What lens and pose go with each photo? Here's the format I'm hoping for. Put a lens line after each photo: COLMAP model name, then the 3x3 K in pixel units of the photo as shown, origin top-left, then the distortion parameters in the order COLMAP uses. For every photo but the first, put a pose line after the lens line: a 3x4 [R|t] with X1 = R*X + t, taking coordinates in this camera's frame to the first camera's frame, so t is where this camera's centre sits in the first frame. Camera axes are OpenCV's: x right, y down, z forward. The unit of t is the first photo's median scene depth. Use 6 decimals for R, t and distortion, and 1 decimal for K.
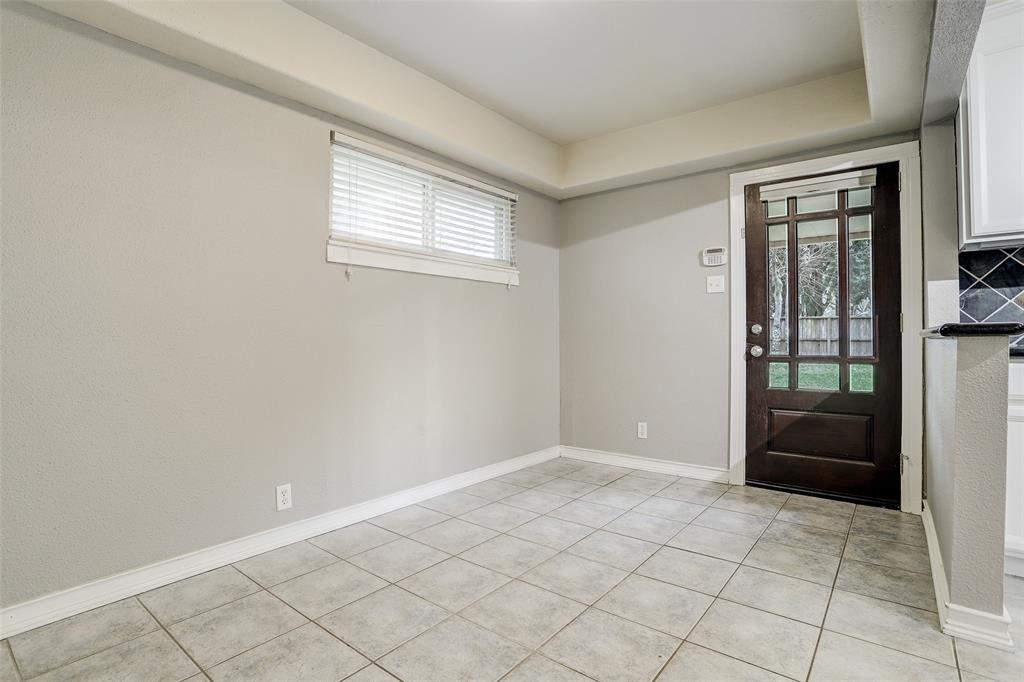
lens RADIAL K [[511.0, 0, 517.4], [0, 511.0, 332.6], [0, 0, 1]] dist [-0.066721, 0.035195]
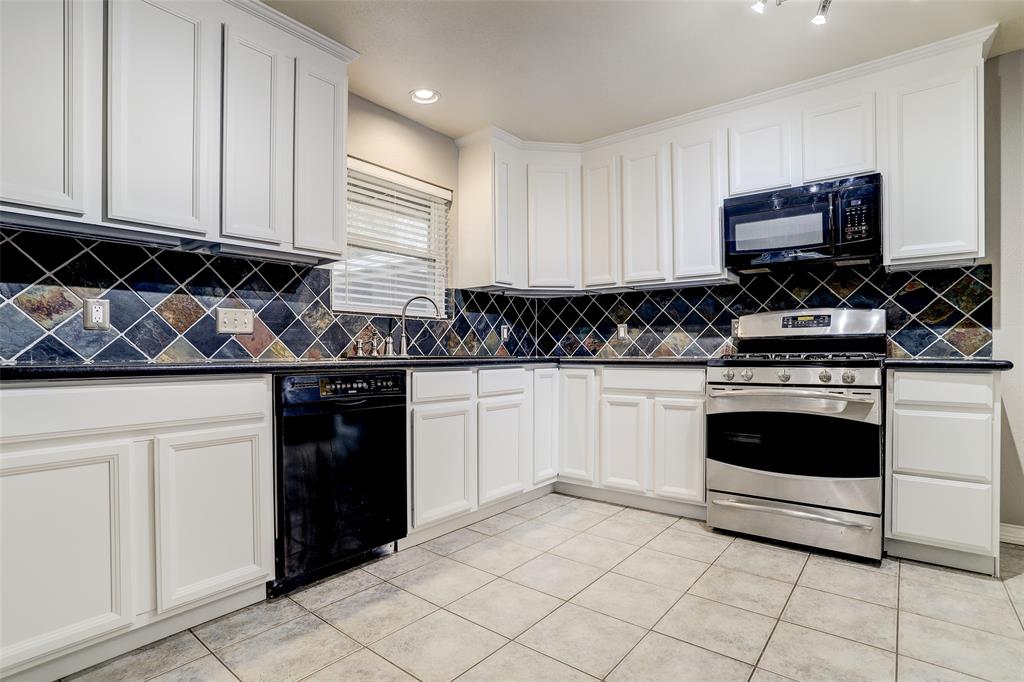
lens RADIAL K [[509.3, 0, 505.3], [0, 509.3, 355.4], [0, 0, 1]] dist [-0.080234, 0.036851]
pose [[0.030361, -0.006113, 0.999520, 0.238889], [-0.010045, 0.999929, 0.006421, 0.002841], [-0.999489, -0.010235, 0.030297, 0.193119]]
